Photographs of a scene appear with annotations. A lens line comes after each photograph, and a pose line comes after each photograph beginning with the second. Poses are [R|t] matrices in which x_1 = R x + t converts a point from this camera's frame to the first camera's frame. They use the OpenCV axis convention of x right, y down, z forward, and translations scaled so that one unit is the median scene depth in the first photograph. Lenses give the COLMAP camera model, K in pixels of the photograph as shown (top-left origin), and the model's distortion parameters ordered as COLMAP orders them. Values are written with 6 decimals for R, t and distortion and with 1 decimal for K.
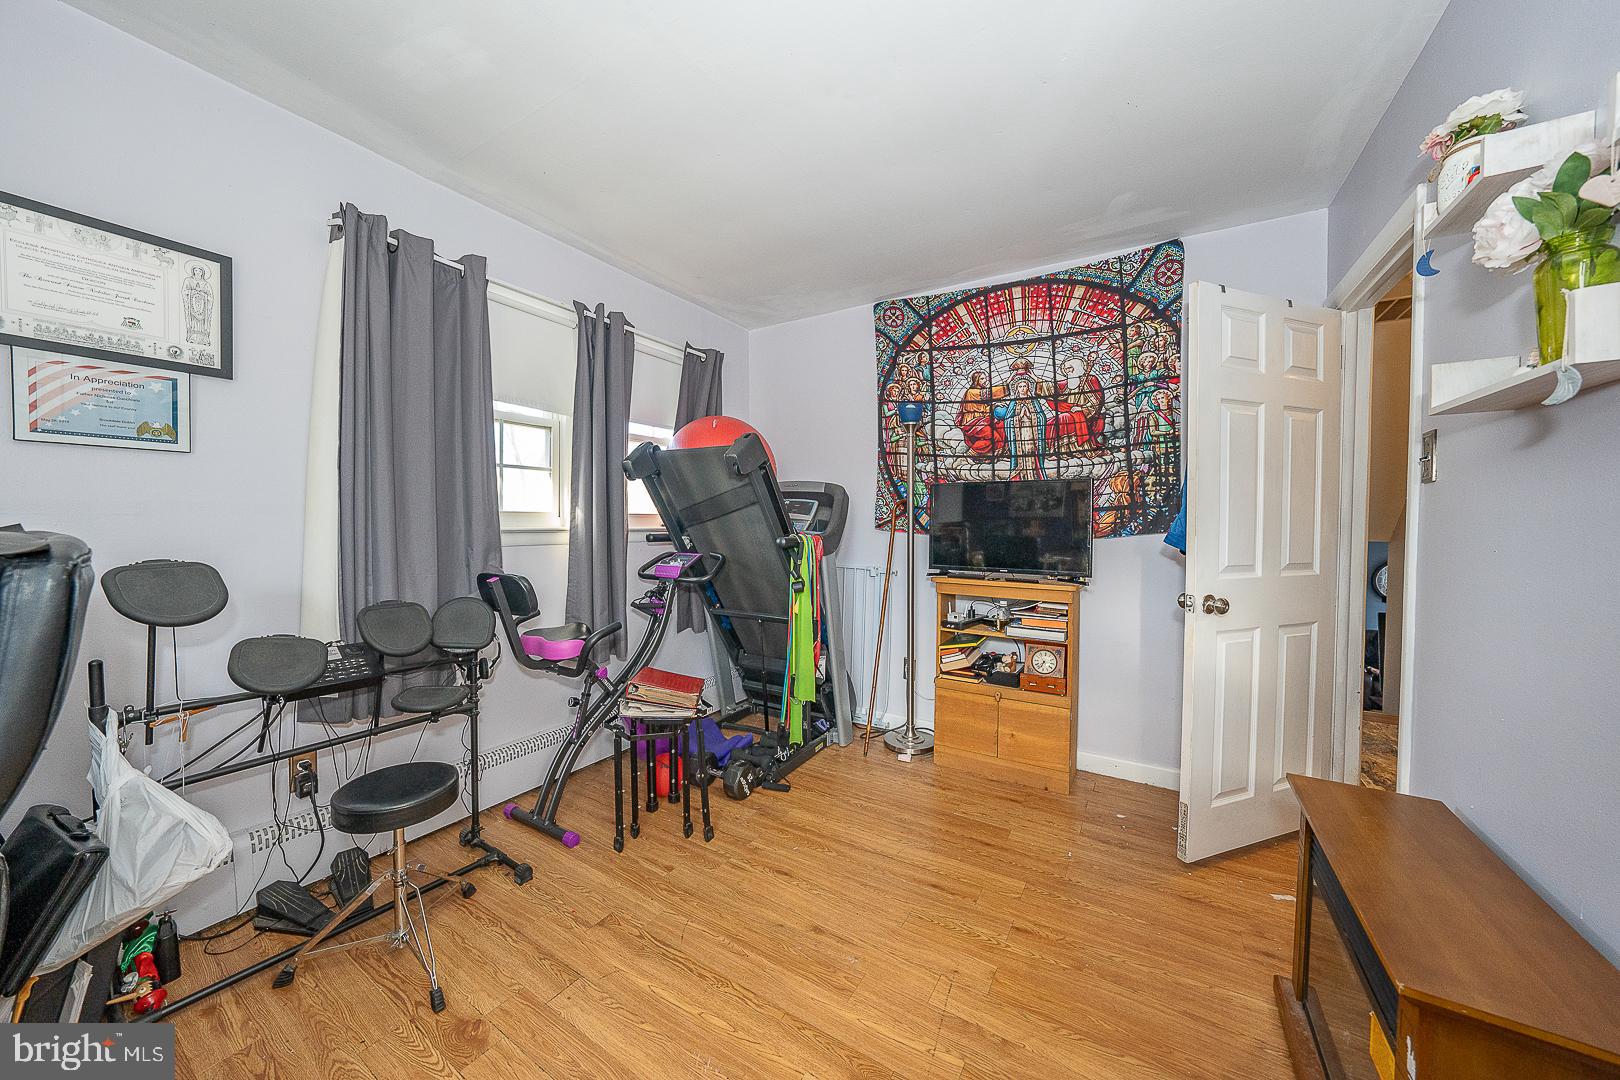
lens RADIAL K [[552.3, 0, 810.0], [0, 552.3, 540.0], [0, 0, 1]] dist [-0.026463, 0.006074]
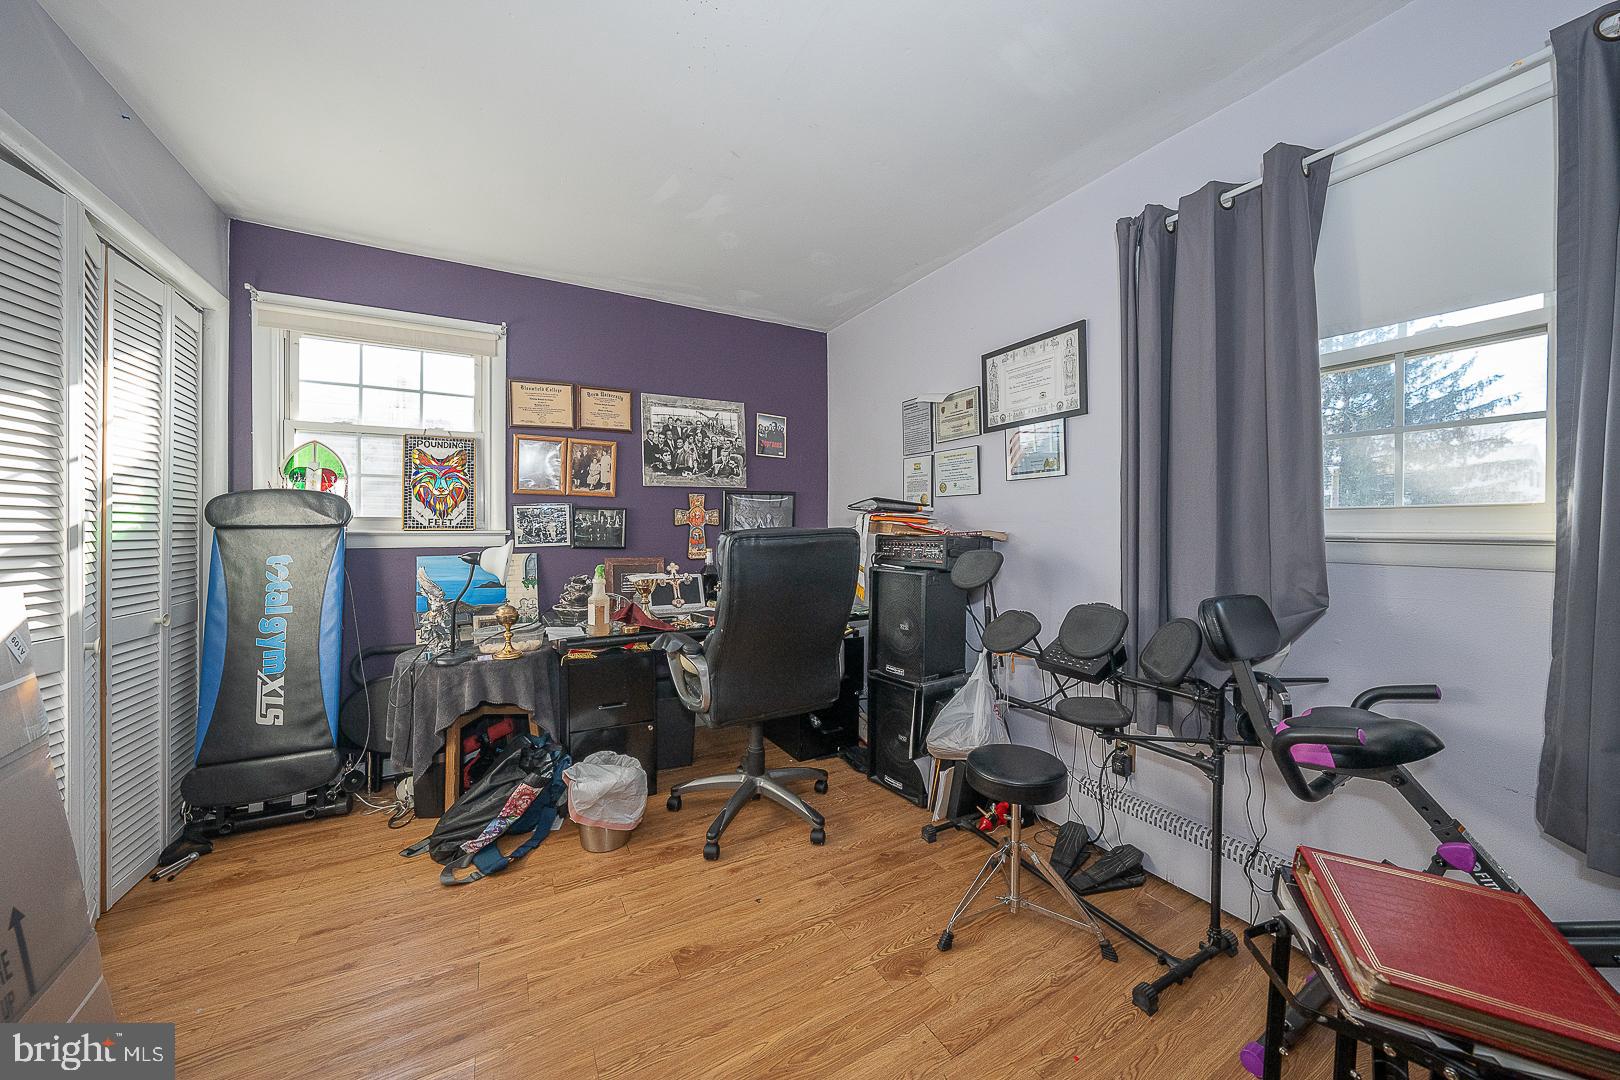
lens RADIAL K [[552.3, 0, 810.0], [0, 552.3, 540.0], [0, 0, 1]] dist [-0.026463, 0.006074]
pose [[-0.477689, 0.014889, -0.878403, 0.385836], [-0.030357, 0.998980, 0.033442, -0.023991], [0.878004, 0.042641, -0.476750, 1.076675]]
